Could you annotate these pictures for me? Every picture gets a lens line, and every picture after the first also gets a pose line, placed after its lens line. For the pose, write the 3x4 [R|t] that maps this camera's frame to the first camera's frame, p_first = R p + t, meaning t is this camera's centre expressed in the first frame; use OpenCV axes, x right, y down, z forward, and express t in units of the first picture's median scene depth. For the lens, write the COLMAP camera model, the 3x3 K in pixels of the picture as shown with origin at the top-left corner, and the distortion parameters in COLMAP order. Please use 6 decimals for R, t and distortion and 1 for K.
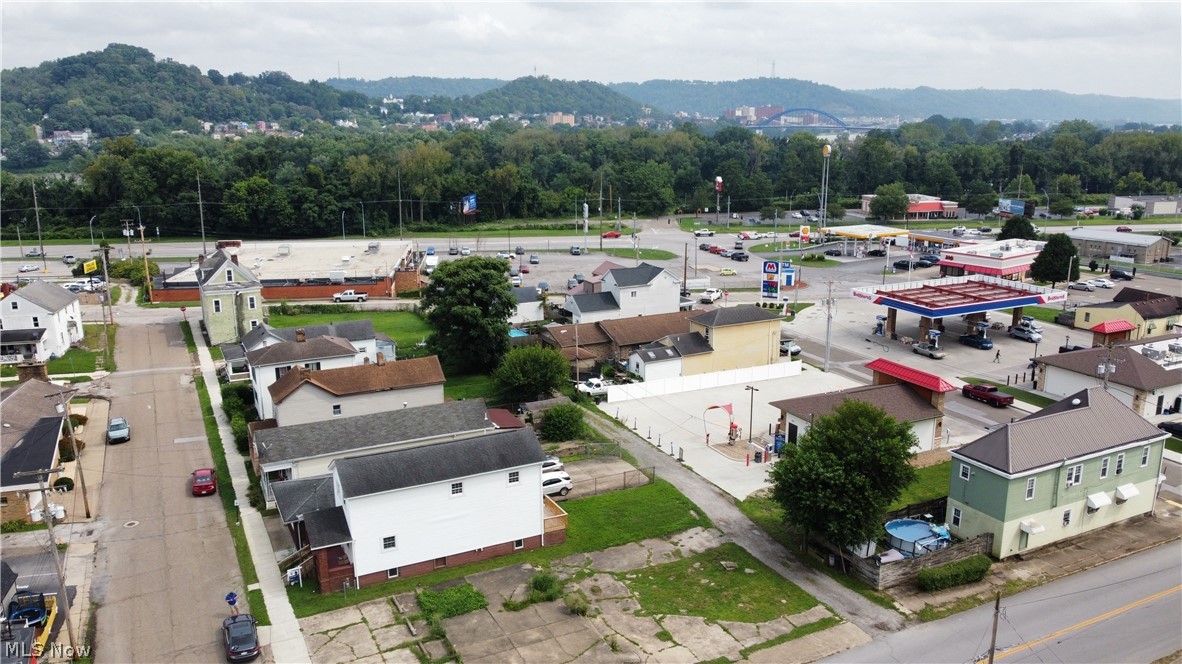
lens RADIAL K [[897.1, 0, 589.8], [0, 897.1, 329.5], [0, 0, 1]] dist [-0.014665, 0.002229]
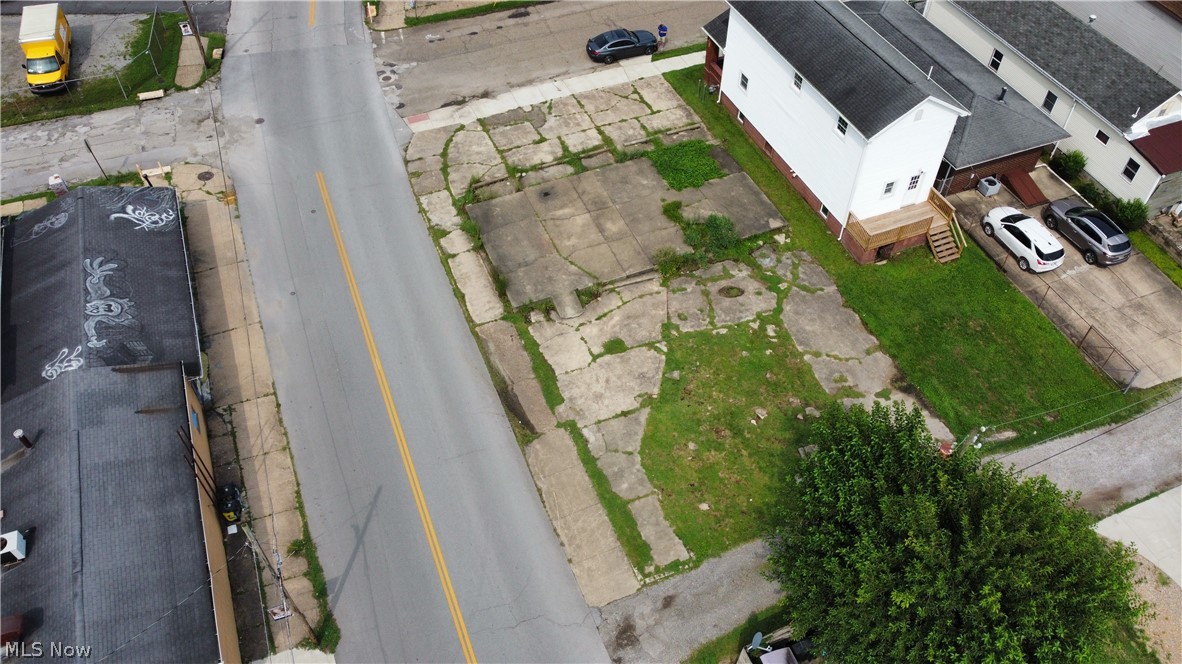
lens RADIAL K [[897.1, 0, 591.7], [0, 897.1, 330.6], [0, 0, 1]] dist [-0.014665, 0.002229]
pose [[-0.075692, 0.745908, -0.661734, 0.386493], [-0.240066, 0.630486, 0.738144, -0.152079], [0.967801, 0.214731, 0.131344, 0.581099]]
